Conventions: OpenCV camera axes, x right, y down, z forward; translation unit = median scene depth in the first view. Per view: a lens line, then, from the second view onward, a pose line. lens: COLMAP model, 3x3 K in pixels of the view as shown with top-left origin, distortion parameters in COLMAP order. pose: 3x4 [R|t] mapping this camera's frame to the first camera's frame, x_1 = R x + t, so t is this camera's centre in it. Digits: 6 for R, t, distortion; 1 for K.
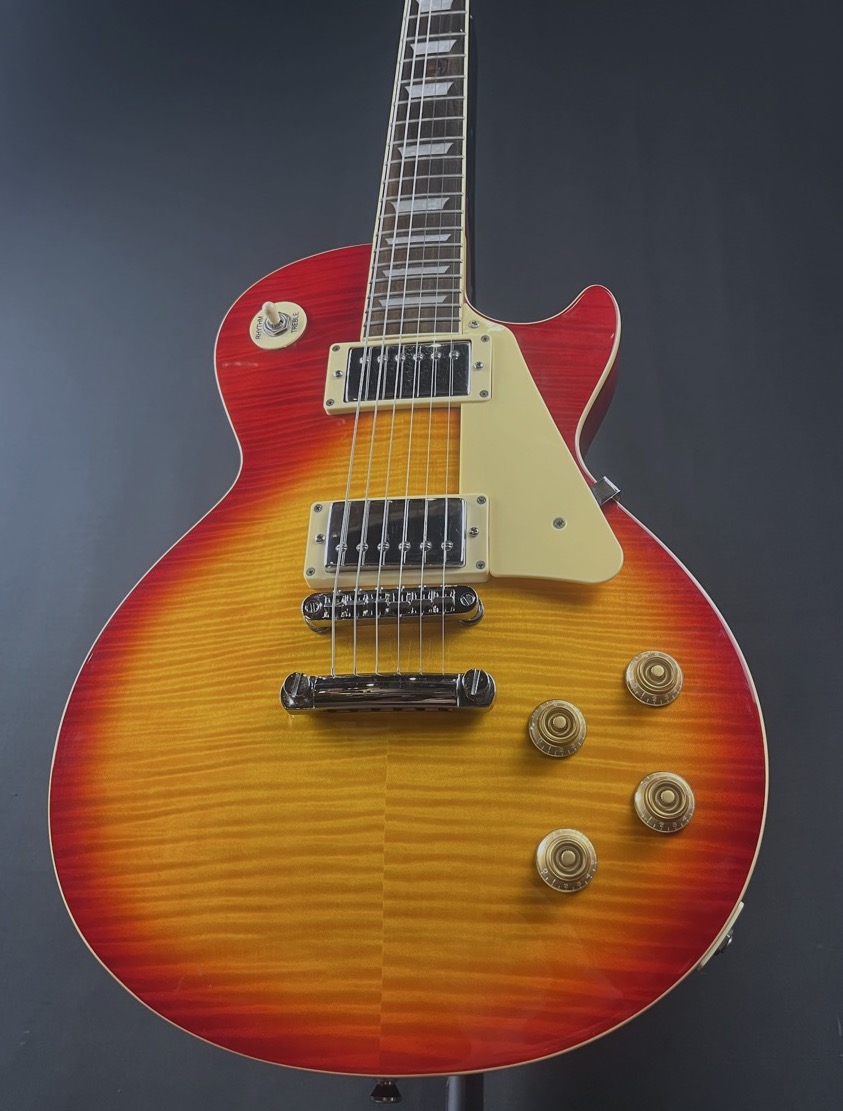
lens RADIAL K [[956.3, 0, 421.1], [0, 956.3, 553.7], [0, 0, 1]] dist [0.003471, 0.001017]
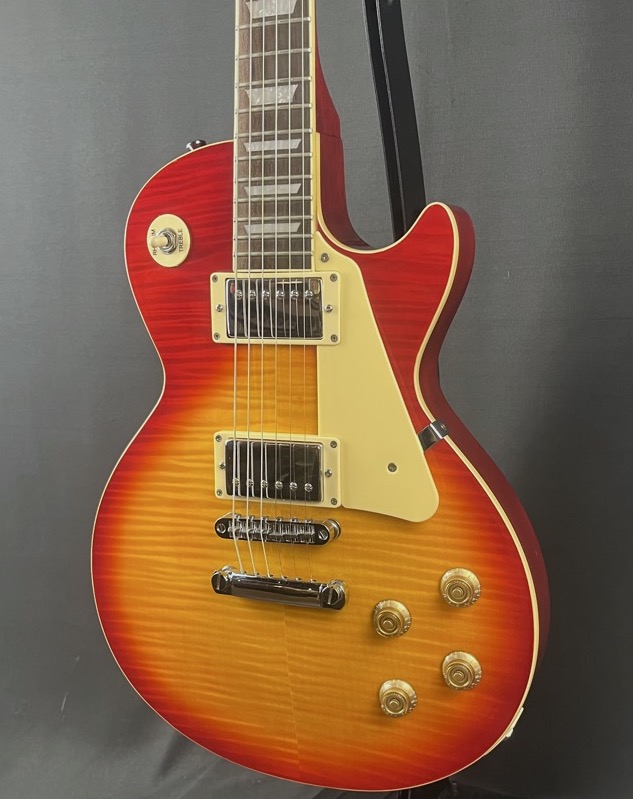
lens RADIAL K [[882.0, 0, 360.6], [0, 882.0, 431.4], [0, 0, 1]] dist [0.019012, 0.000000]
pose [[0.971717, -0.011477, -0.235870, 0.354733], [0.147763, 0.808678, 0.569391, -0.693083], [0.184208, -0.588140, 0.787502, 0.091595]]
